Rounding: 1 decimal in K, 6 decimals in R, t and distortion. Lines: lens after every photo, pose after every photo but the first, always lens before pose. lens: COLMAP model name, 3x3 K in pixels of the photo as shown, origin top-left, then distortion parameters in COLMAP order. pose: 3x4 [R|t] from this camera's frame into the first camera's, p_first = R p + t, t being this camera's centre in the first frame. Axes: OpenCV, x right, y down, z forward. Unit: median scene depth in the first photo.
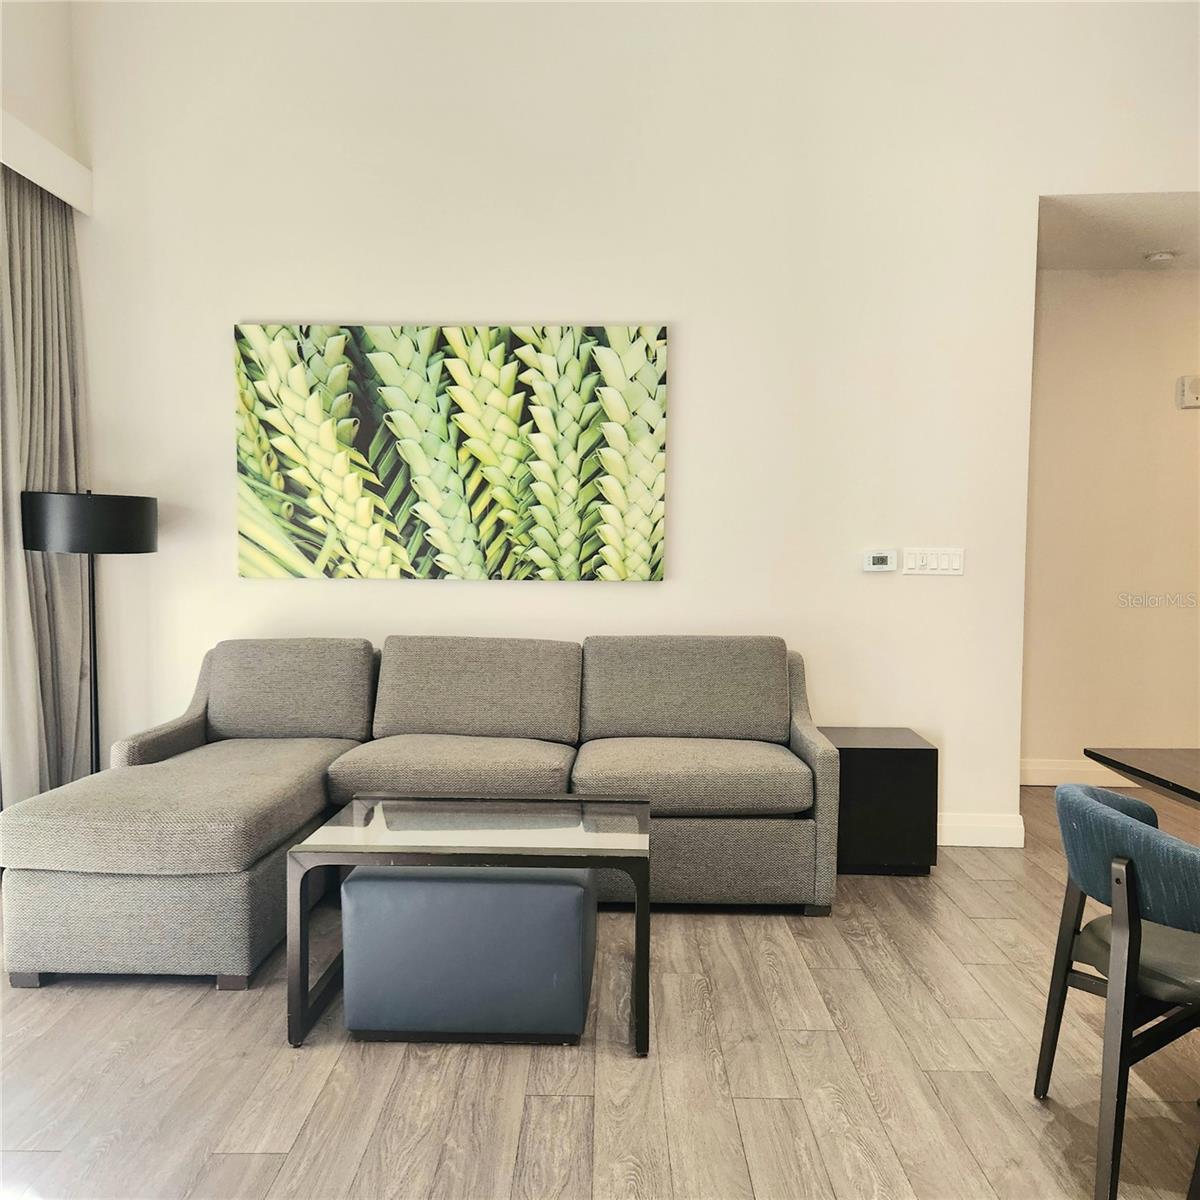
lens RADIAL K [[1073.2, 0, 605.9], [0, 1073.2, 590.3], [0, 0, 1]] dist [0.089382, -0.082957]
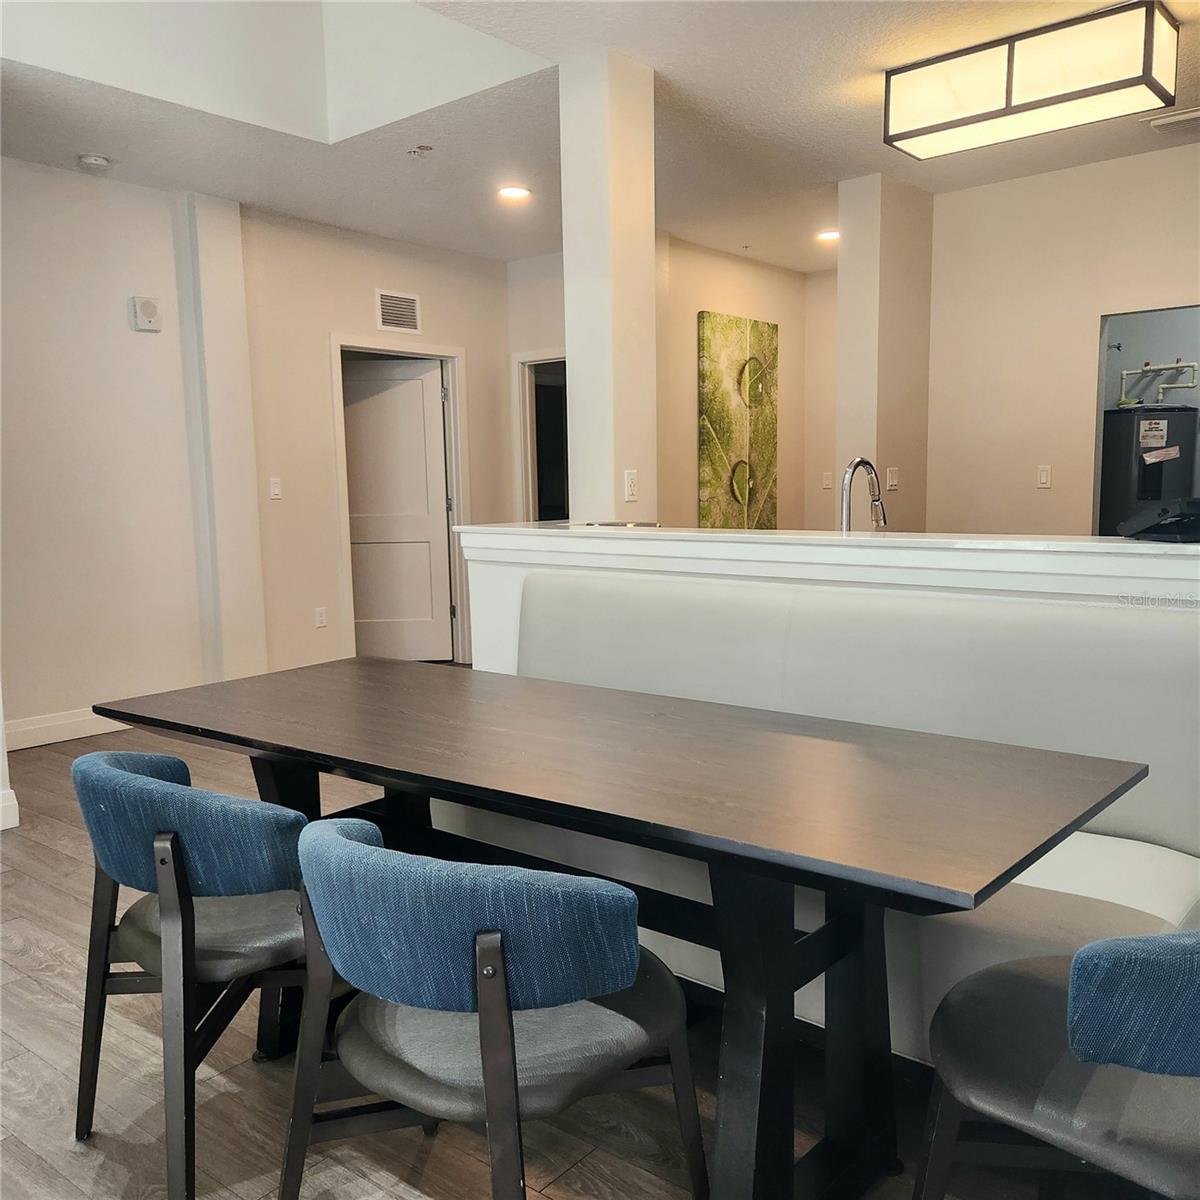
lens RADIAL K [[1073.2, 0, 605.9], [0, 1073.2, 590.3], [0, 0, 1]] dist [0.089382, -0.082957]
pose [[0.627262, -0.107054, 0.771415, 0.051206], [0.061015, 0.994218, 0.088360, 0.004815], [-0.776414, -0.008358, 0.630168, 0.185502]]
